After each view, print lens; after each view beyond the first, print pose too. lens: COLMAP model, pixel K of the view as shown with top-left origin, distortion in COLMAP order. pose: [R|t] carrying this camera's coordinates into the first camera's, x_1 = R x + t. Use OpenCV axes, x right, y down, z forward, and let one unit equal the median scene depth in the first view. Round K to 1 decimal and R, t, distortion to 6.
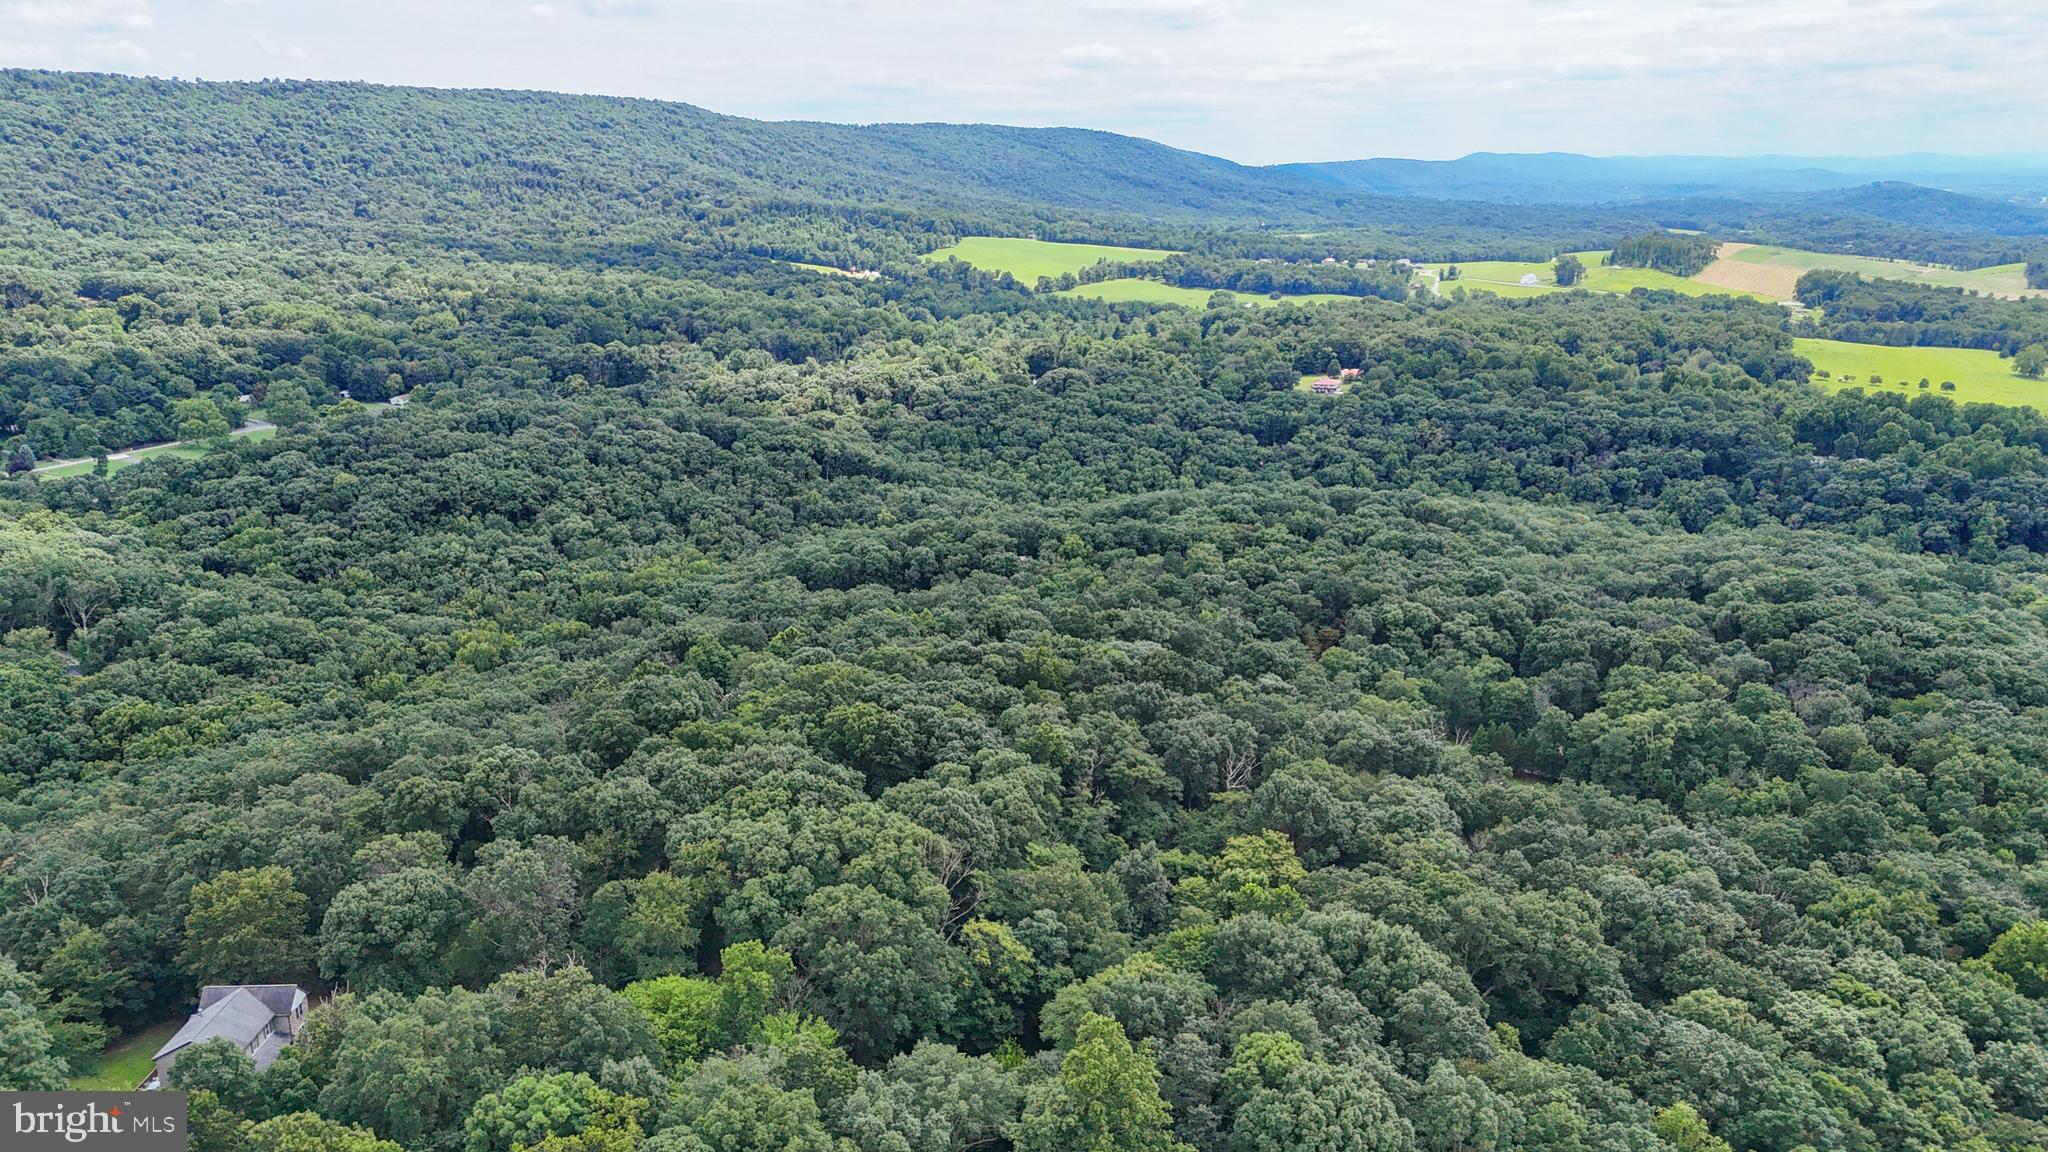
lens RADIAL K [[1491.4, 0, 1028.0], [0, 1491.4, 587.8], [0, 0, 1]] dist [0.069468, -0.062070]
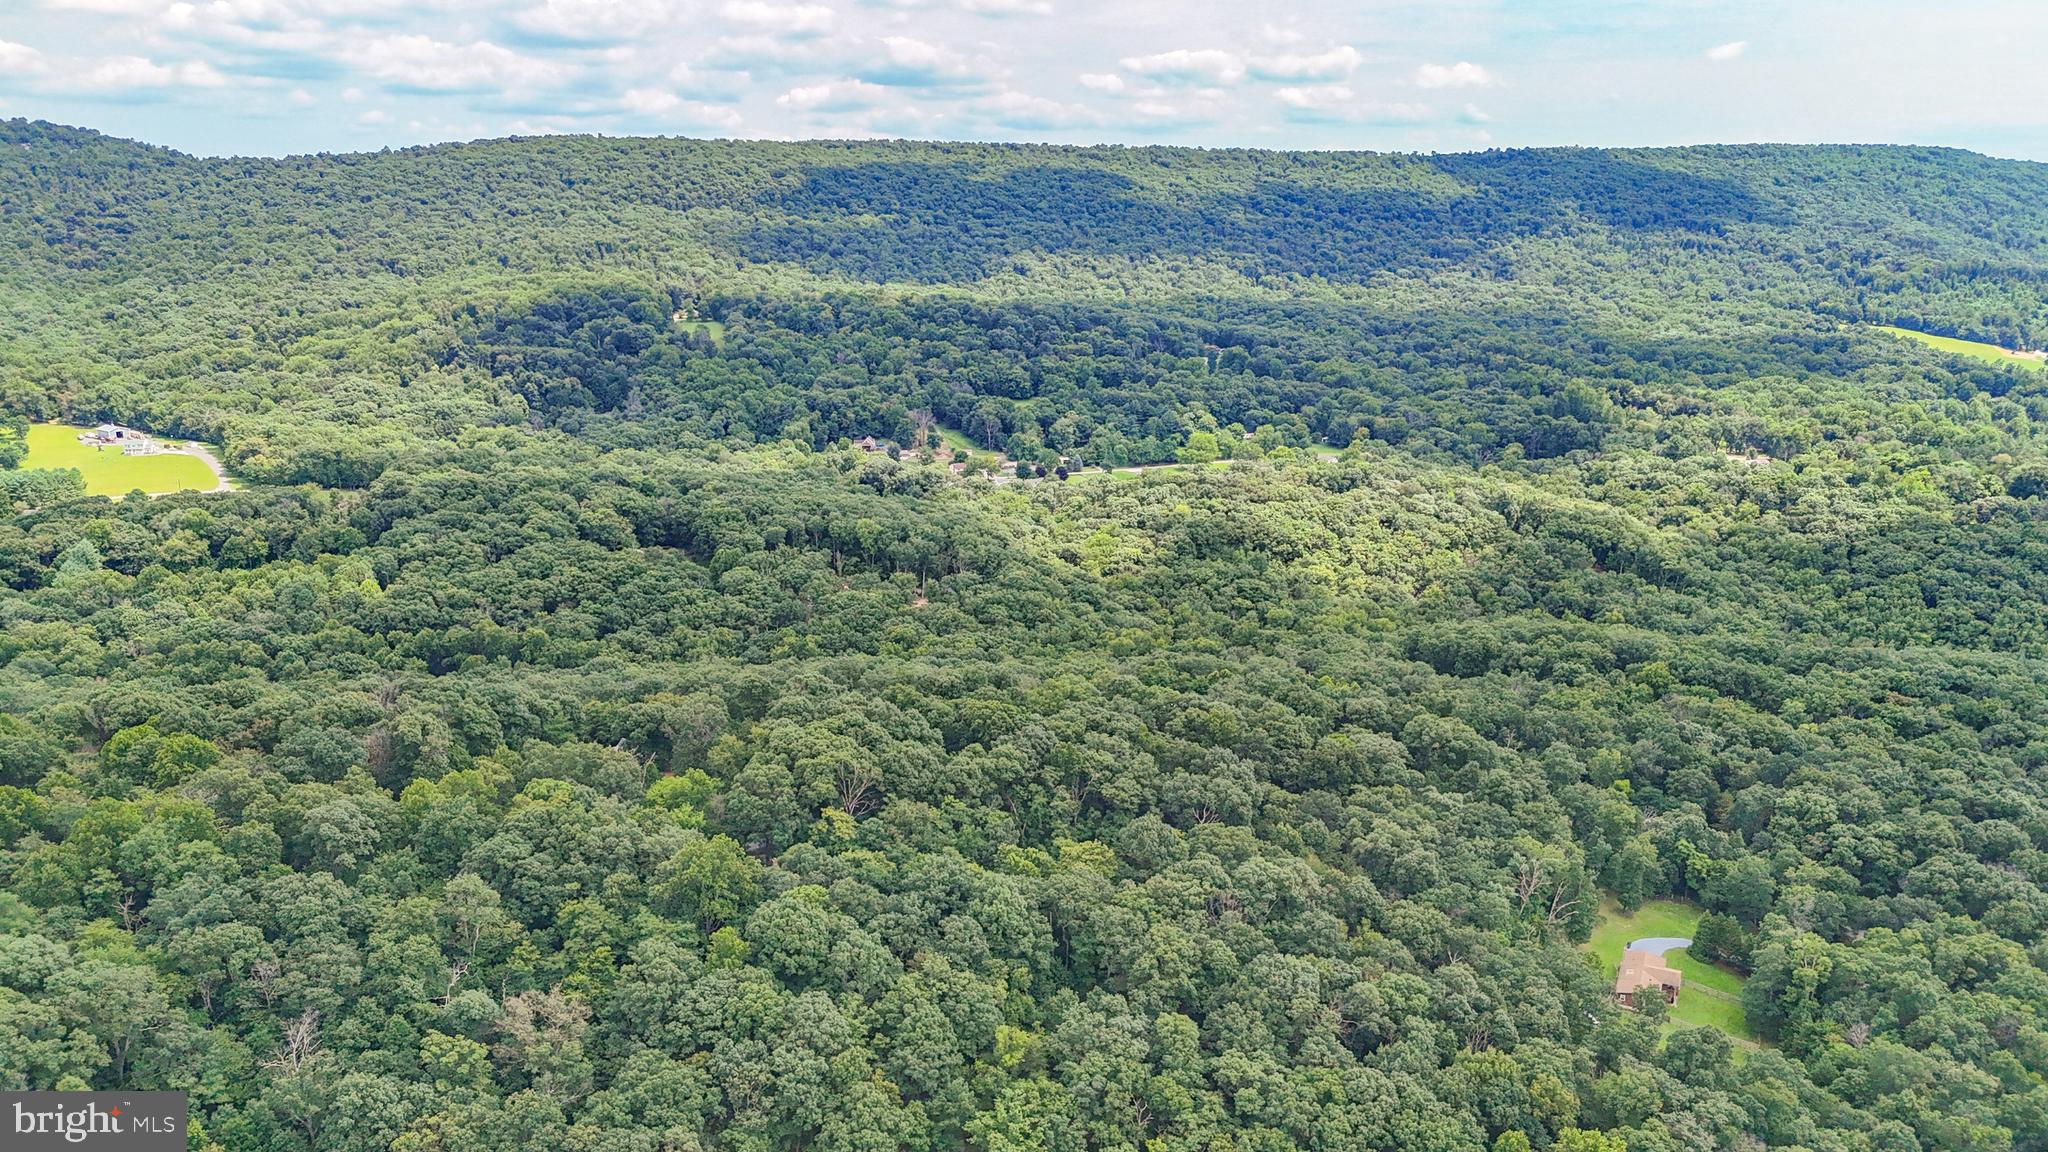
lens RADIAL K [[1491.4, 0, 1028.0], [0, 1491.4, 587.8], [0, 0, 1]] dist [0.069468, -0.062070]
pose [[0.692629, 0.180708, -0.698290, 0.307302], [-0.194990, 0.978972, 0.059936, -0.043778], [0.694438, 0.094646, 0.713301, -0.032915]]
